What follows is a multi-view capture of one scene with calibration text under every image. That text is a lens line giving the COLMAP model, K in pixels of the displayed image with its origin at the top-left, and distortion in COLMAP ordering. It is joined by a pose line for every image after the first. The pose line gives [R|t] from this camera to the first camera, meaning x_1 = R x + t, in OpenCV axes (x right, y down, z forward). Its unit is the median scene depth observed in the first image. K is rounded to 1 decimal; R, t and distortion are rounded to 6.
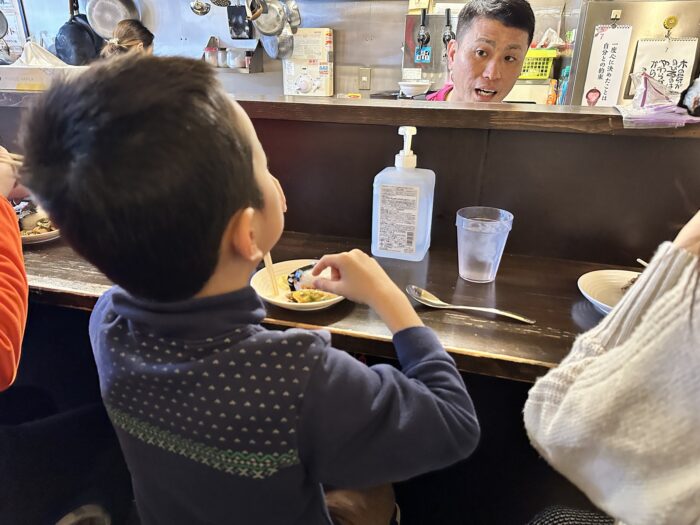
lens RADIAL K [[488.7, 0, 345.4], [0, 488.7, 264.6], [0, 0, 1]] dist [0.031507, -0.056816]
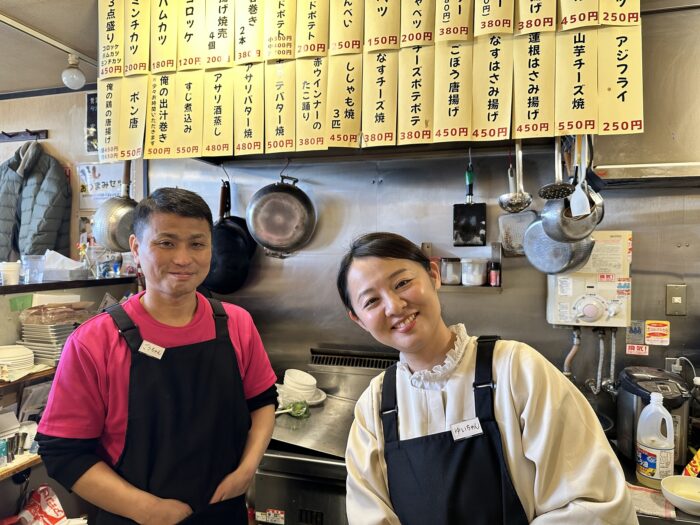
lens RADIAL K [[488.7, 0, 355.2], [0, 488.7, 258.4], [0, 0, 1]] dist [0.031507, -0.056816]
pose [[0.999938, -0.009525, -0.005849, -0.389488], [0.006545, 0.923139, -0.384411, -0.182922], [0.009061, 0.384348, 0.923144, 0.373752]]
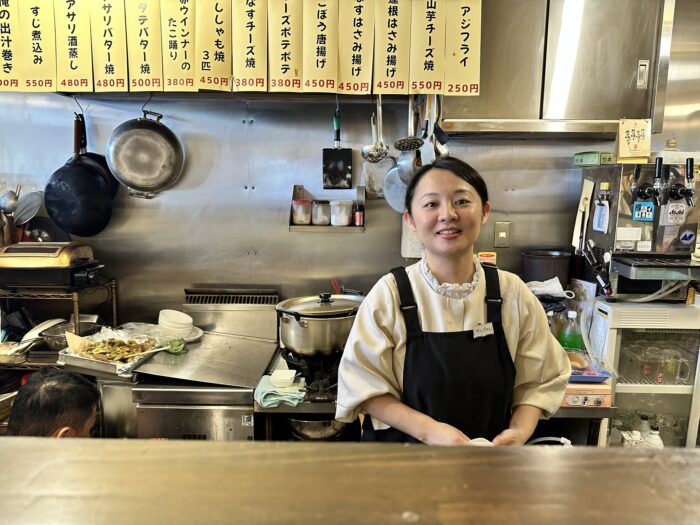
lens RADIAL K [[488.7, 0, 357.0], [0, 488.7, 261.5], [0, 0, 1]] dist [0.031507, -0.056816]
pose [[0.966227, -0.041419, 0.254341, -0.397353], [0.104781, 0.964870, -0.240928, -0.172297], [-0.235427, 0.259441, 0.936624, 0.327785]]
